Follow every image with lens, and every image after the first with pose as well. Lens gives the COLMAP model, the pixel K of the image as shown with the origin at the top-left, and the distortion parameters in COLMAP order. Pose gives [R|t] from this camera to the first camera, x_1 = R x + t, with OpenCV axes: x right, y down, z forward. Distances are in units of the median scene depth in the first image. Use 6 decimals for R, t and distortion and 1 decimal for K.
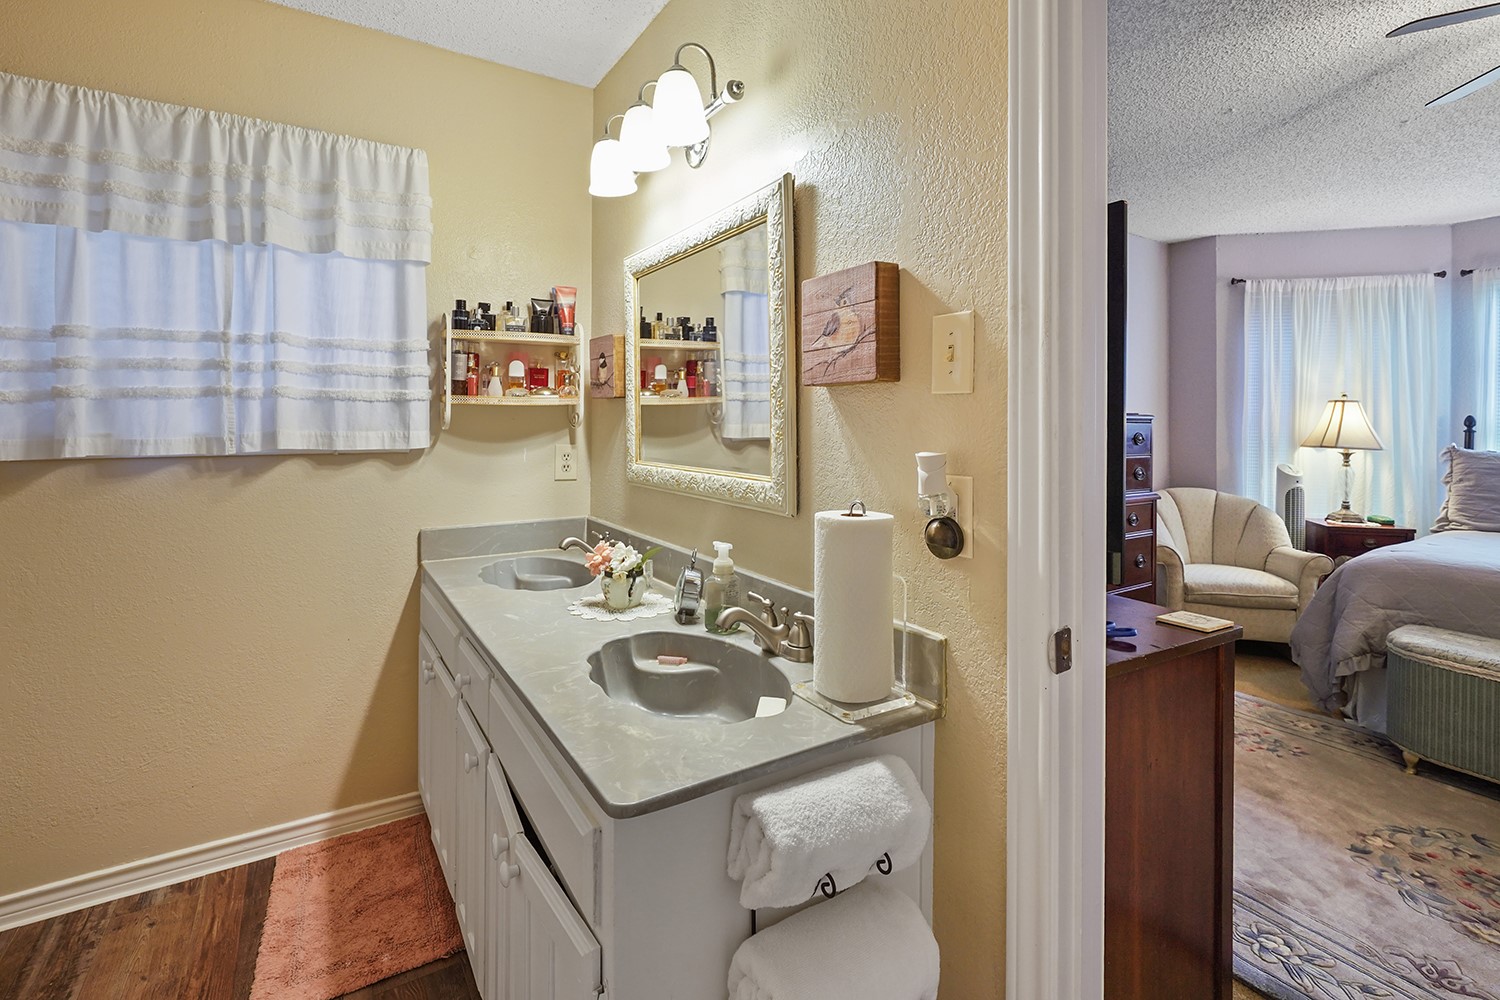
lens RADIAL K [[655.7, 0, 757.7], [0, 655.7, 418.5], [0, 0, 1]] dist [0.003753, 0.002023]
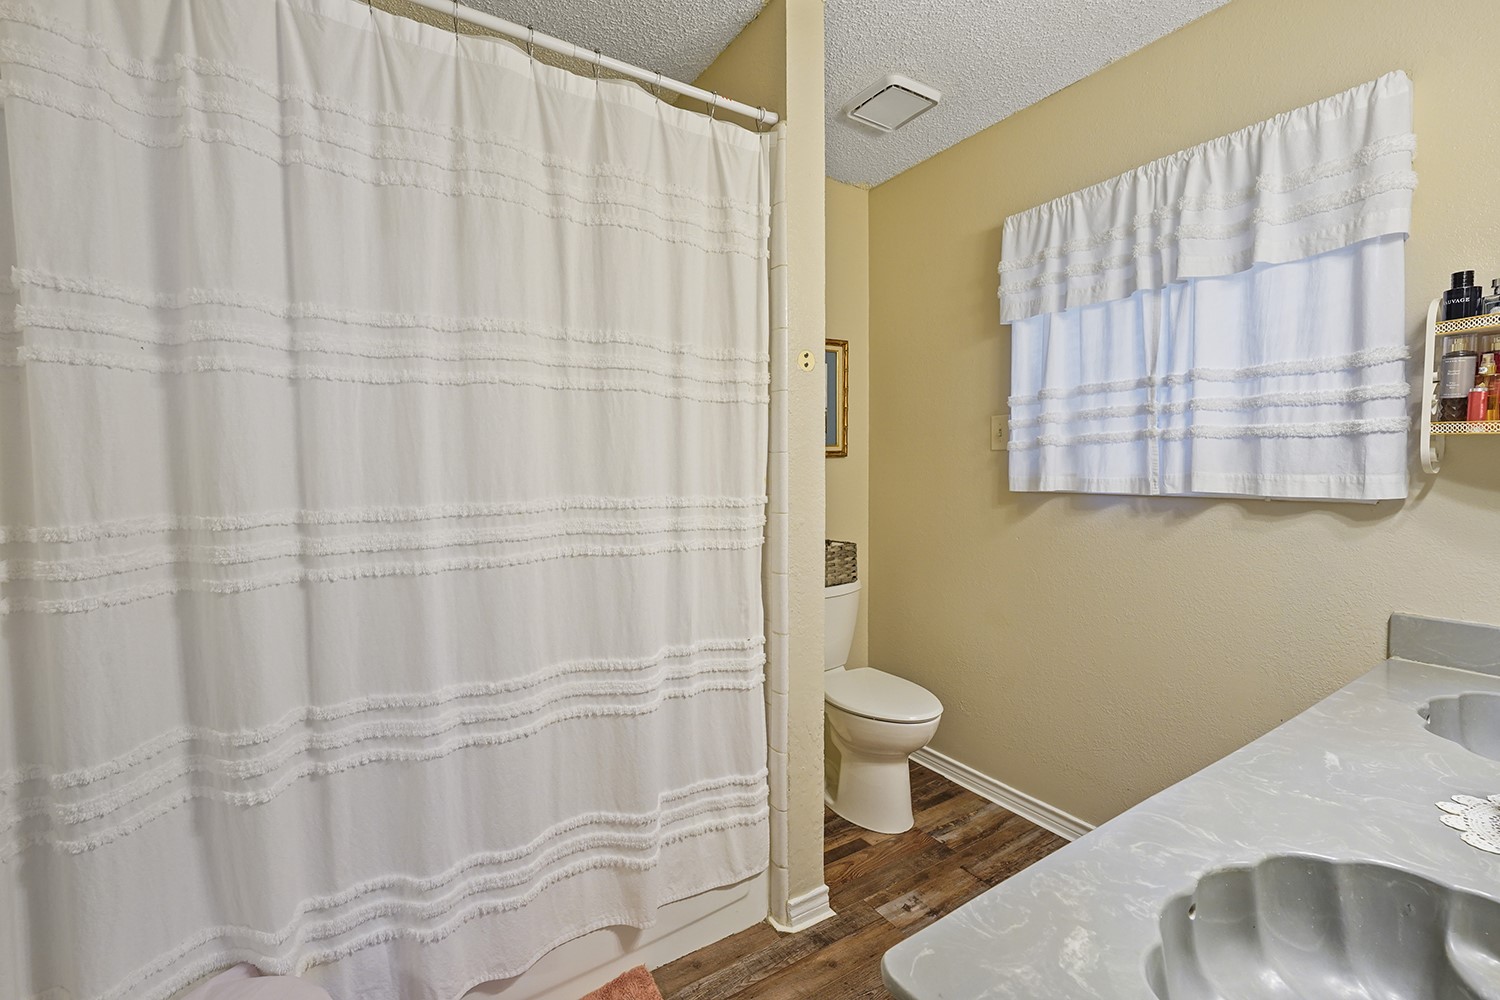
lens RADIAL K [[655.7, 0, 746.3], [0, 655.7, 495.7], [0, 0, 1]] dist [0.003753, 0.002023]
pose [[0.030600, 0.048875, -0.998336, 0.209533], [0.014392, 0.998679, 0.049333, -0.004806], [0.999428, -0.015878, 0.029856, 0.315120]]
